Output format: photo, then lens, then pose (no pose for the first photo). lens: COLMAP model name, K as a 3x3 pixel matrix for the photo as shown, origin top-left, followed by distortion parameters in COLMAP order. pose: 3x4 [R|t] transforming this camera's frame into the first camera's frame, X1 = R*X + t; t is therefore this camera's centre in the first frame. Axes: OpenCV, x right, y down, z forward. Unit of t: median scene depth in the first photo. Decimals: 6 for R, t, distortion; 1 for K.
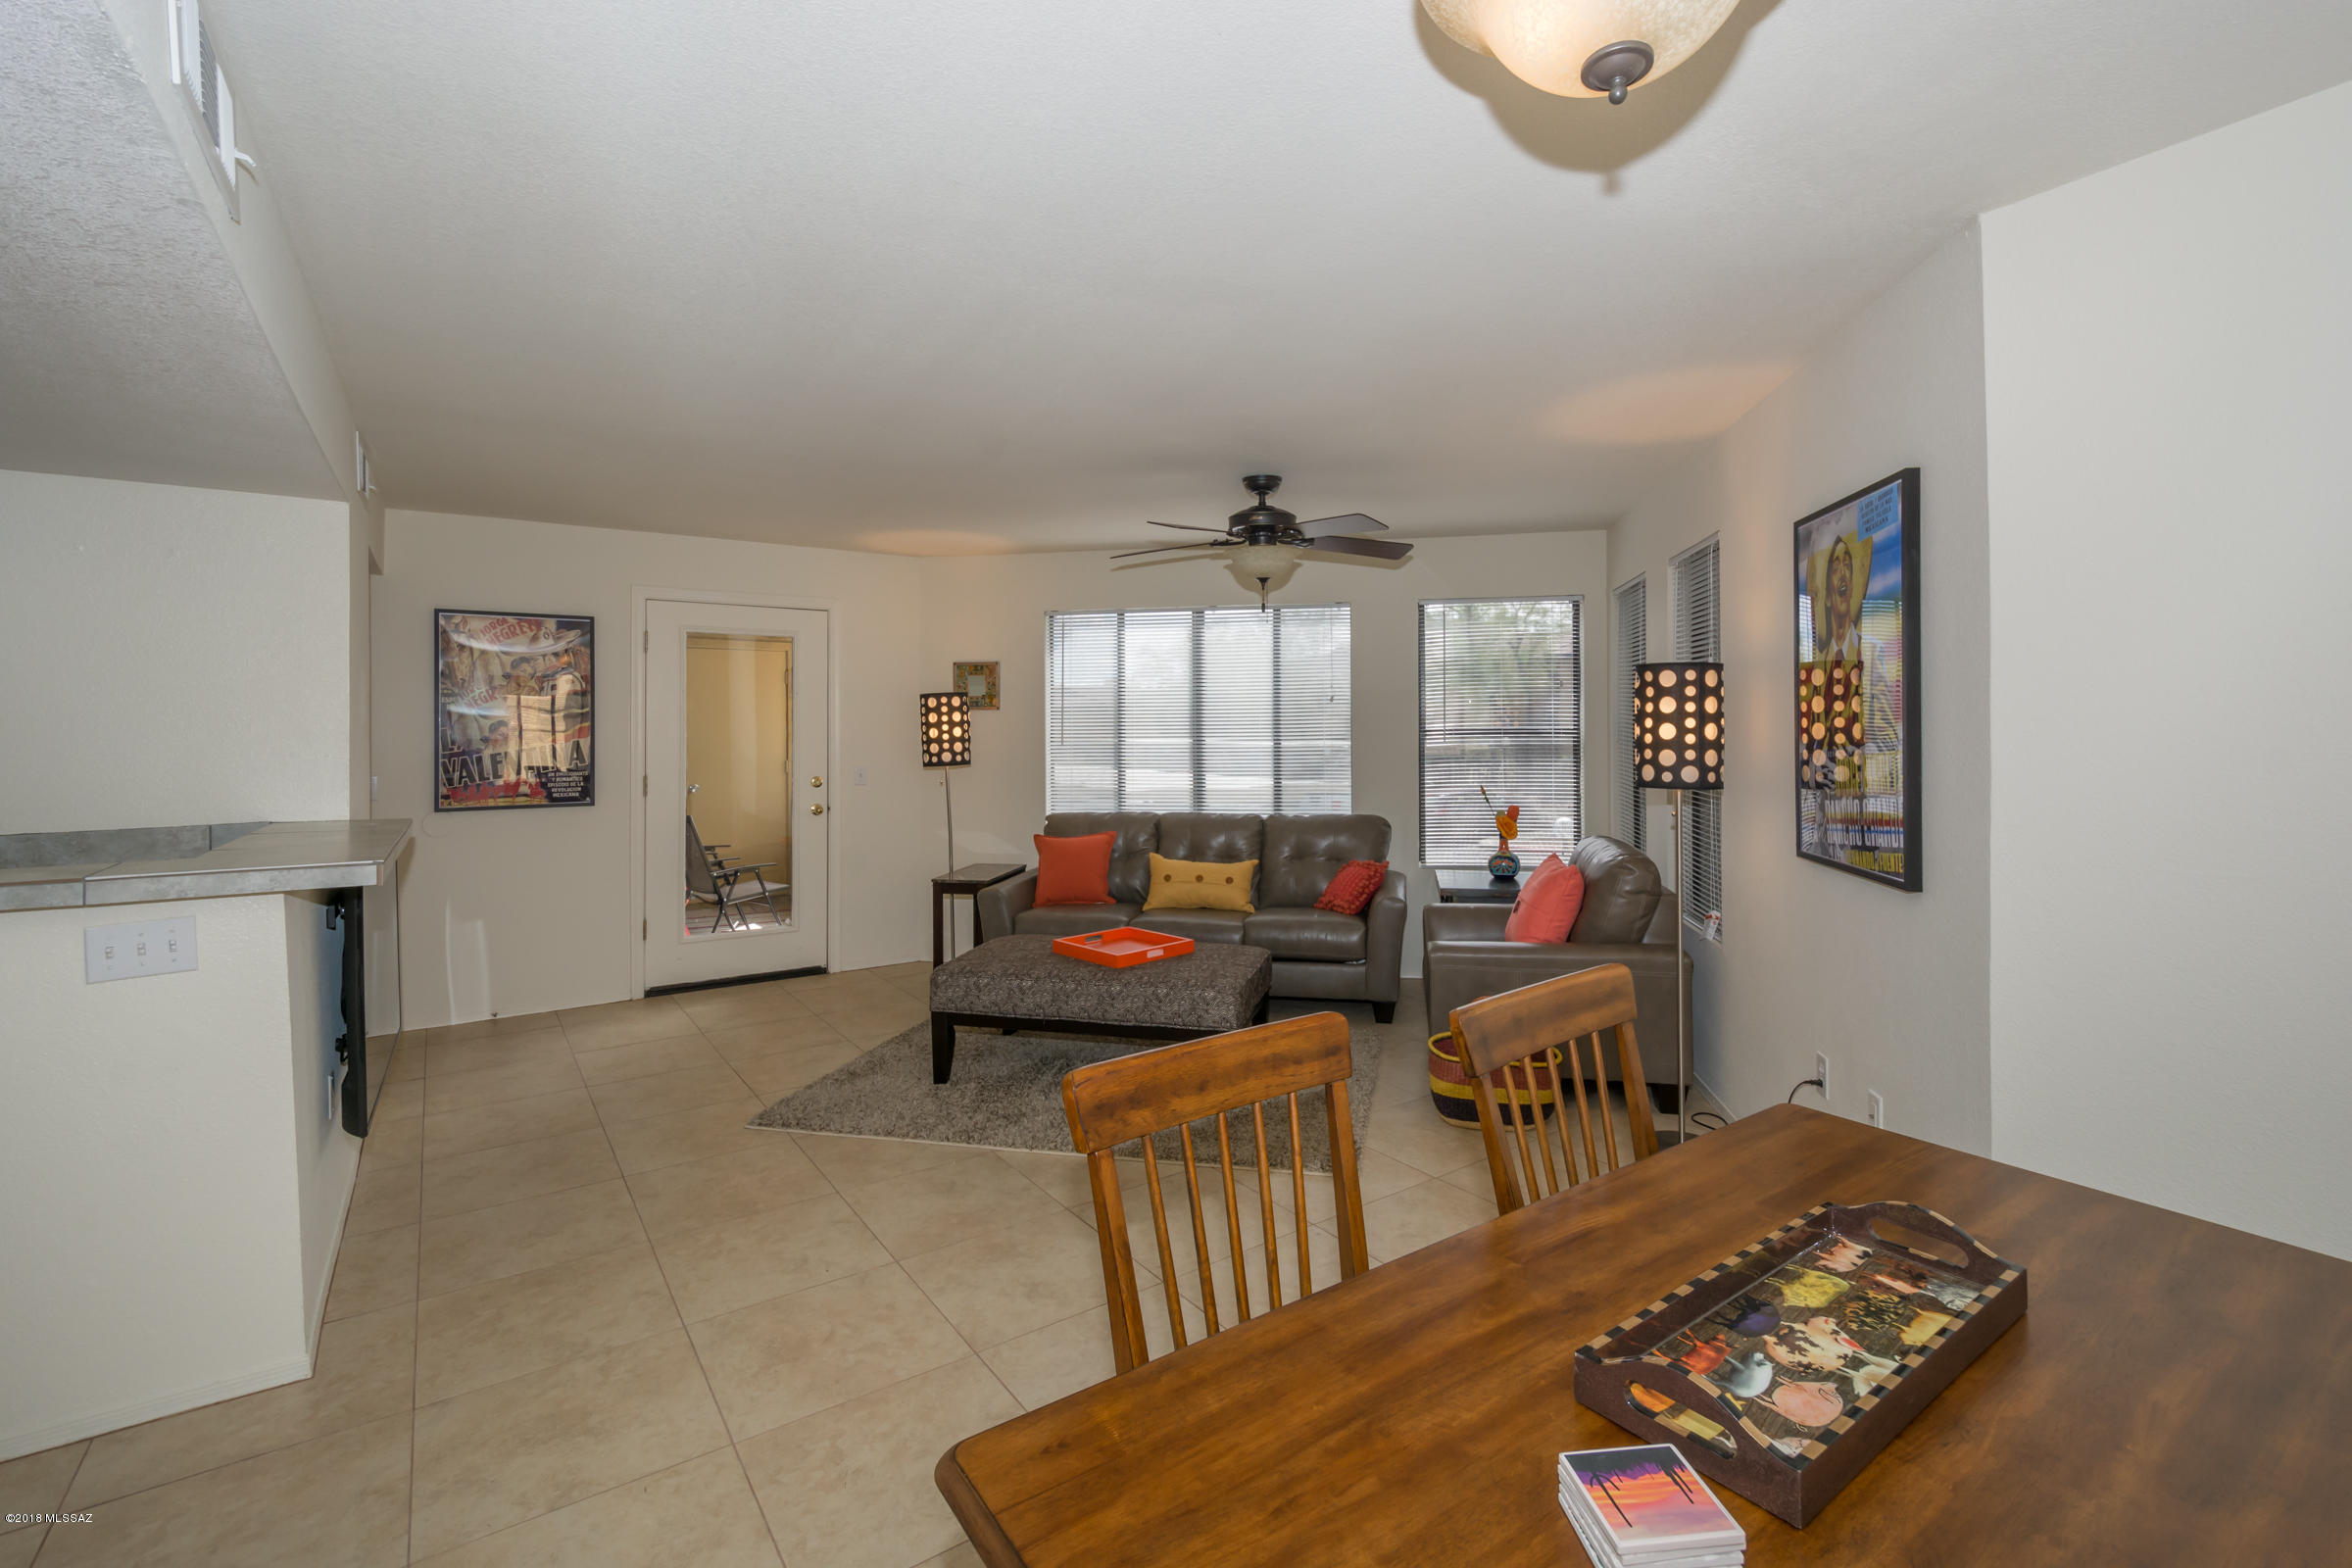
lens RADIAL K [[998.2, 0, 1204.8], [0, 998.2, 724.1], [0, 0, 1]] dist [0.011663, -0.008408]
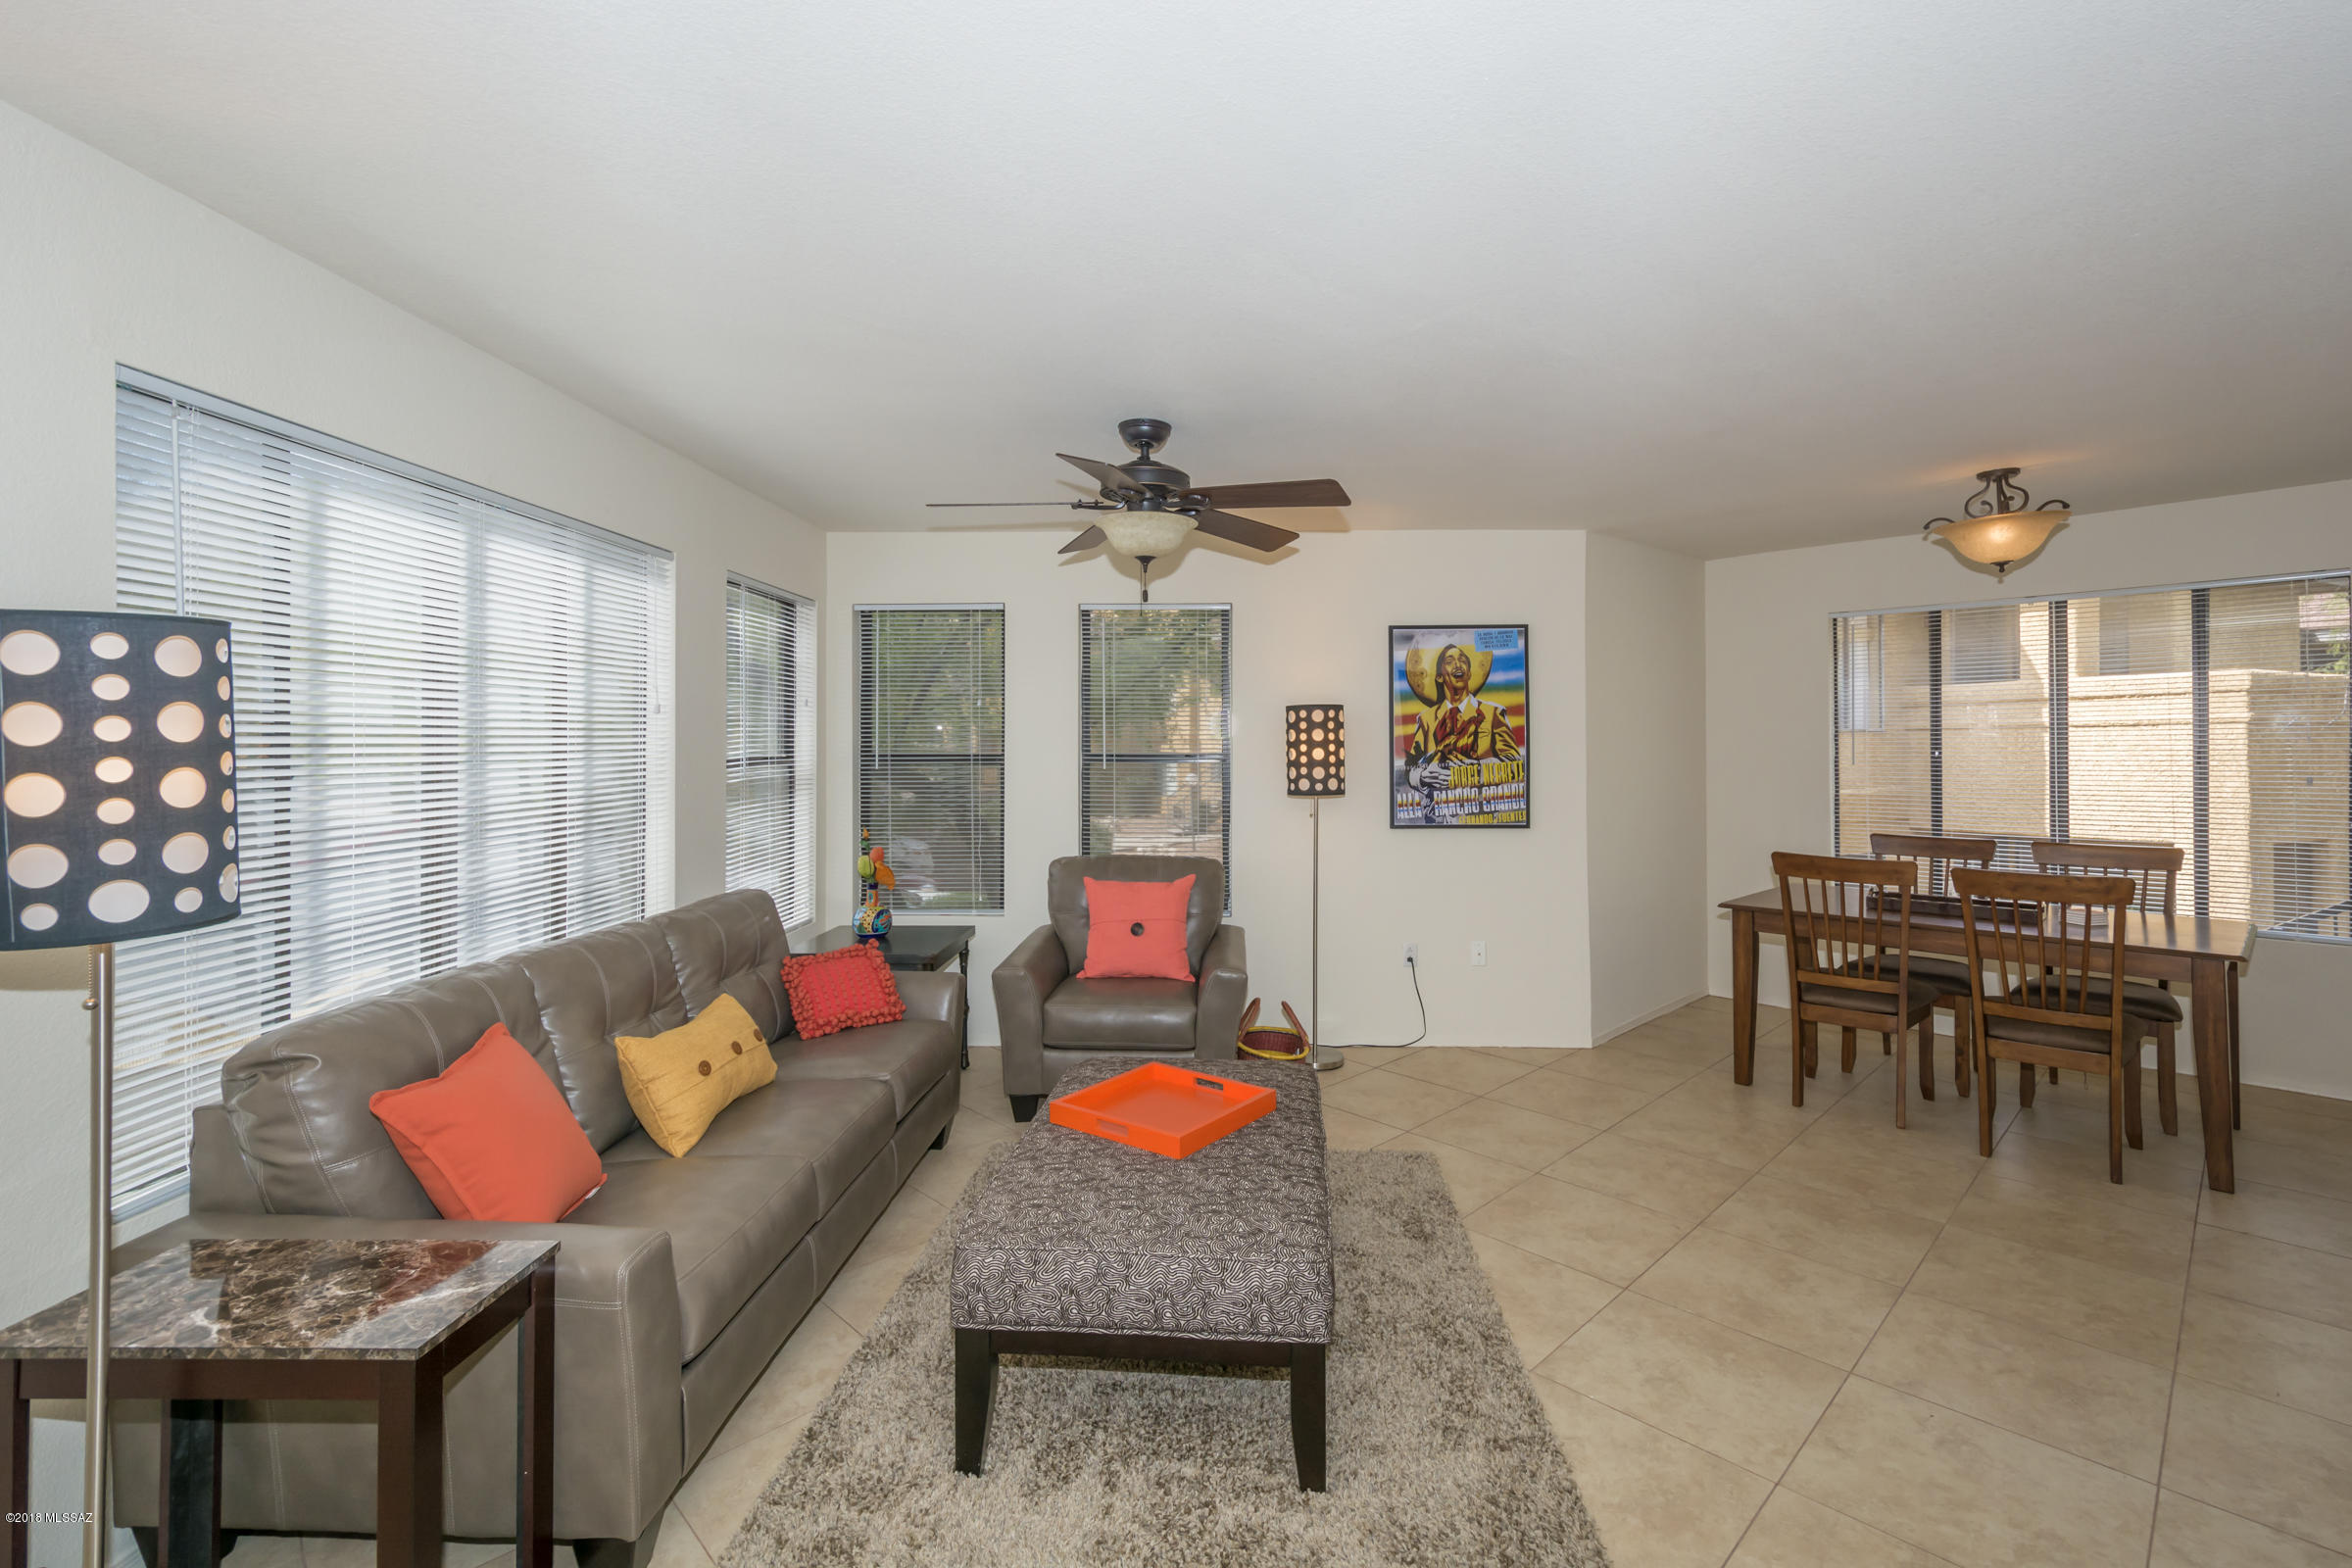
lens RADIAL K [[1036.3, 0, 1175.5], [0, 1036.3, 734.1], [0, 0, 1]] dist [0.003869, -0.000201]
pose [[-0.145175, 0.014941, 0.989293, -0.537078], [0.004560, 0.999885, -0.014432, -0.000308], [-0.989395, 0.002416, -0.145227, 0.825222]]
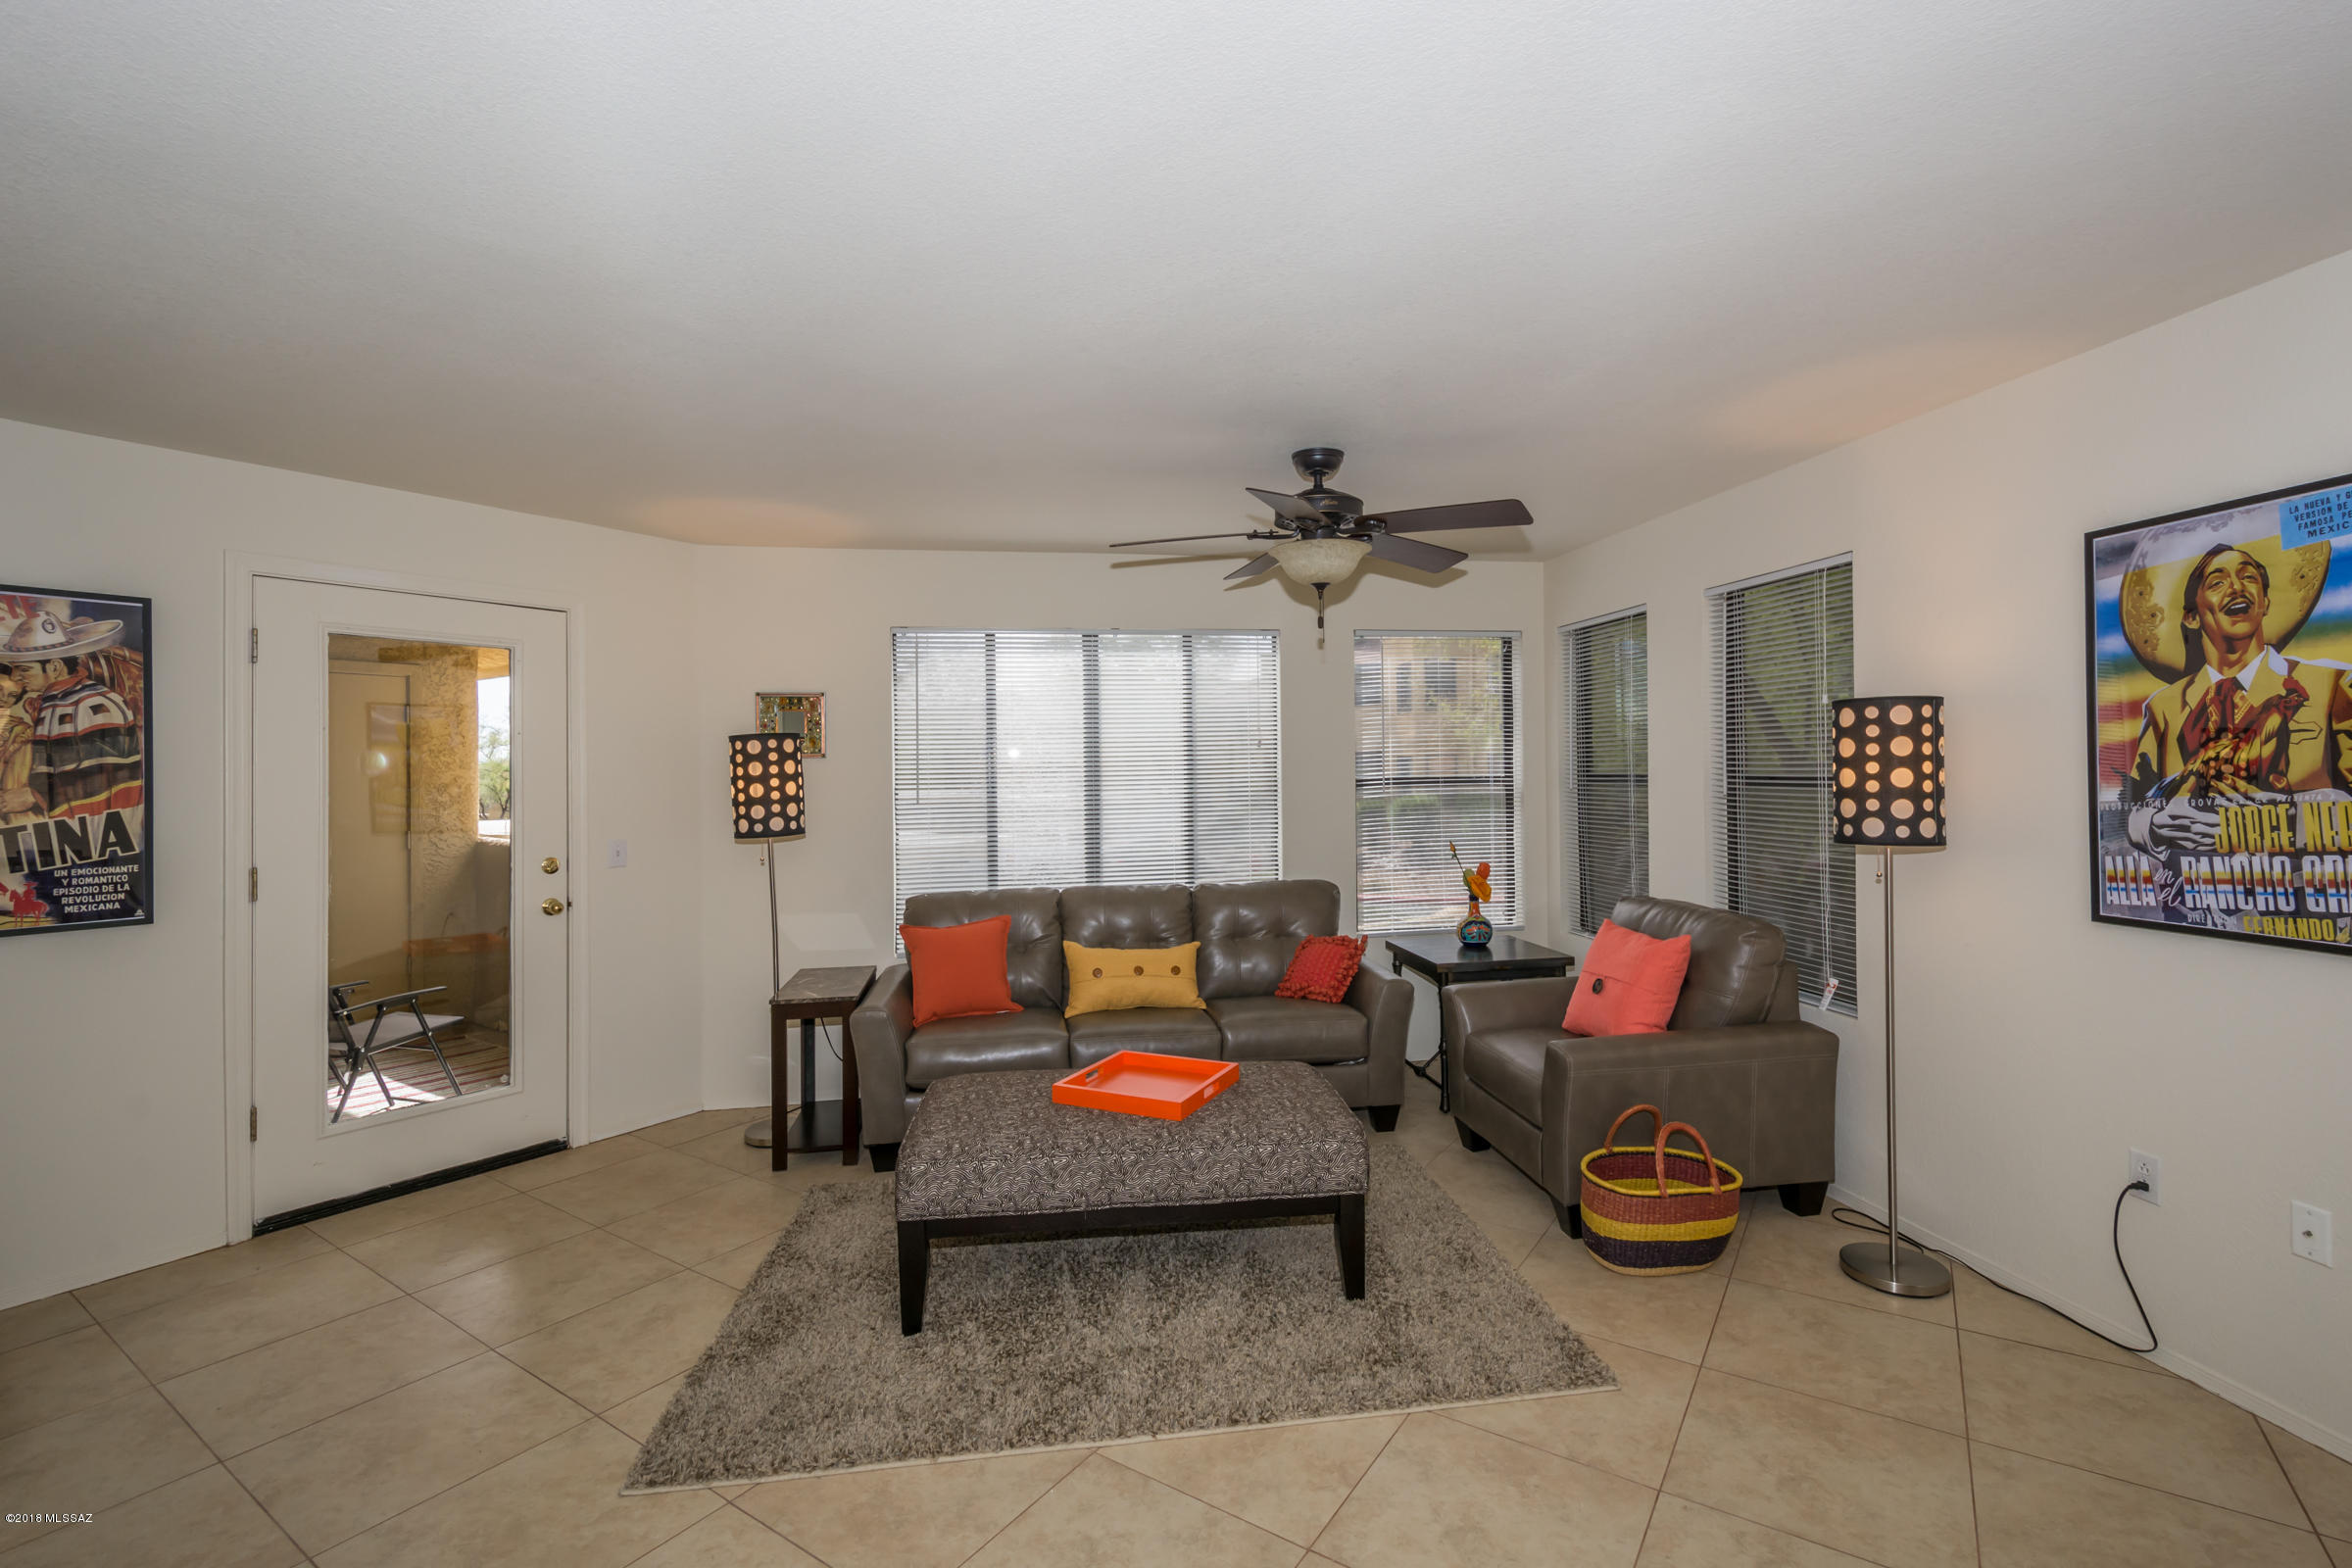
lens RADIAL K [[1015.3, 0, 1209.5], [0, 1015.3, 769.4], [0, 0, 1]] dist [0.018593, -0.010030]
pose [[0.942179, -0.006413, 0.335048, -0.216318], [0.008033, 0.999962, -0.003449, -0.000917], [-0.335013, 0.005941, 0.942195, 0.220434]]
